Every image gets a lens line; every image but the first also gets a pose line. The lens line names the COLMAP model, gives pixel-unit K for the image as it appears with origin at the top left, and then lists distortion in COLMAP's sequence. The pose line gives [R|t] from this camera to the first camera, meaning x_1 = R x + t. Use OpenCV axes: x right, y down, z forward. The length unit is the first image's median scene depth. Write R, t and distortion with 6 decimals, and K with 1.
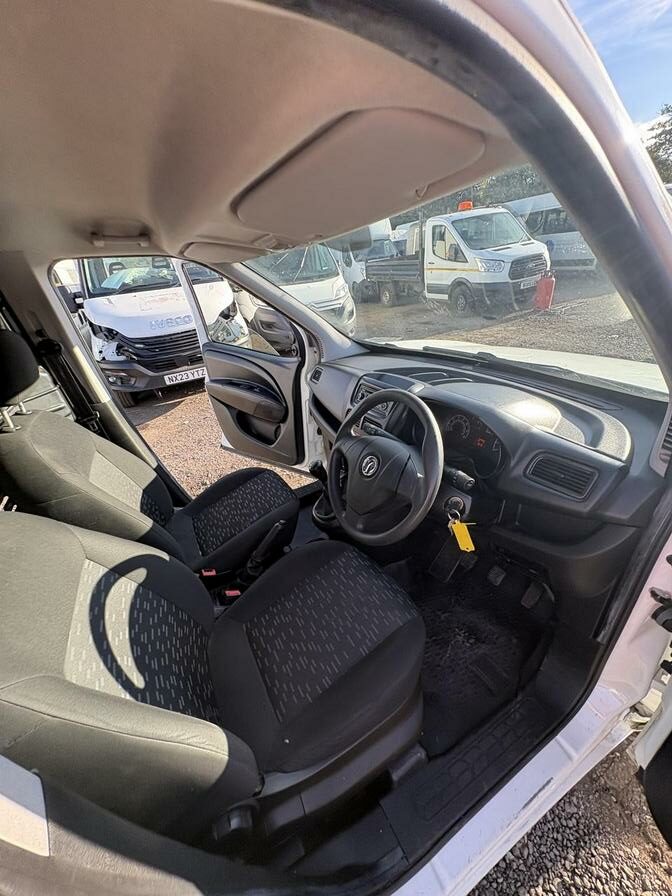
lens RADIAL K [[360.6, 0, 335.6], [0, 360.6, 449.4], [0, 0, 1]] dist [0.000035, -0.000229]
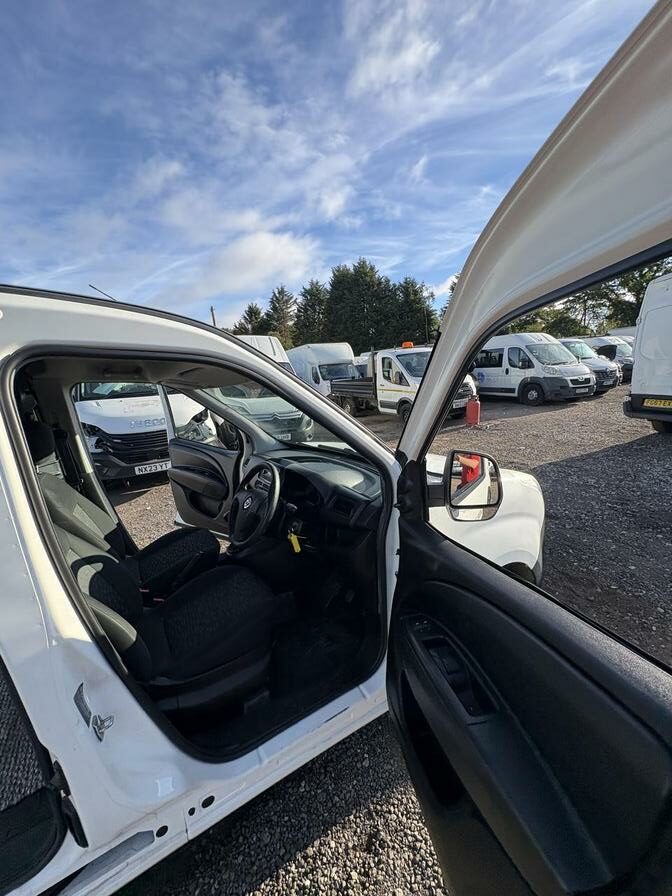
lens RADIAL K [[360.6, 0, 335.6], [0, 360.6, 449.4], [0, 0, 1]] dist [0.000035, -0.000229]
pose [[0.997056, 0.034930, 0.068258, 0.075345], [-0.014440, 0.959817, -0.280254, 0.052808], [-0.075304, 0.278443, 0.957496, -0.150416]]
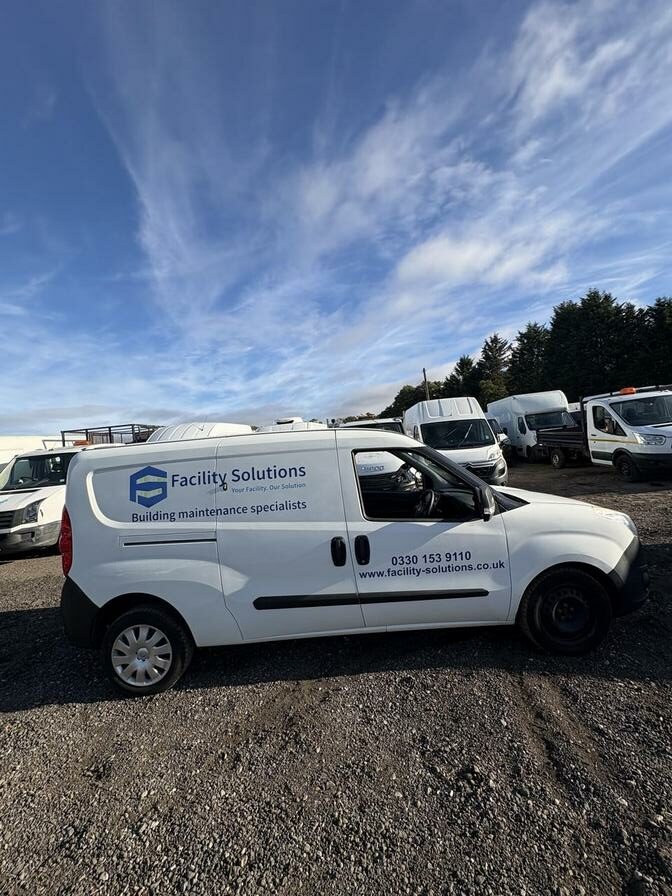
lens RADIAL K [[360.6, 0, 335.6], [0, 360.6, 449.4], [0, 0, 1]] dist [0.000035, -0.000229]
pose [[0.876018, 0.036844, -0.480870, 0.208902], [-0.223165, 0.914876, -0.336450, 0.176364], [0.427540, 0.402049, 0.809670, -0.494475]]
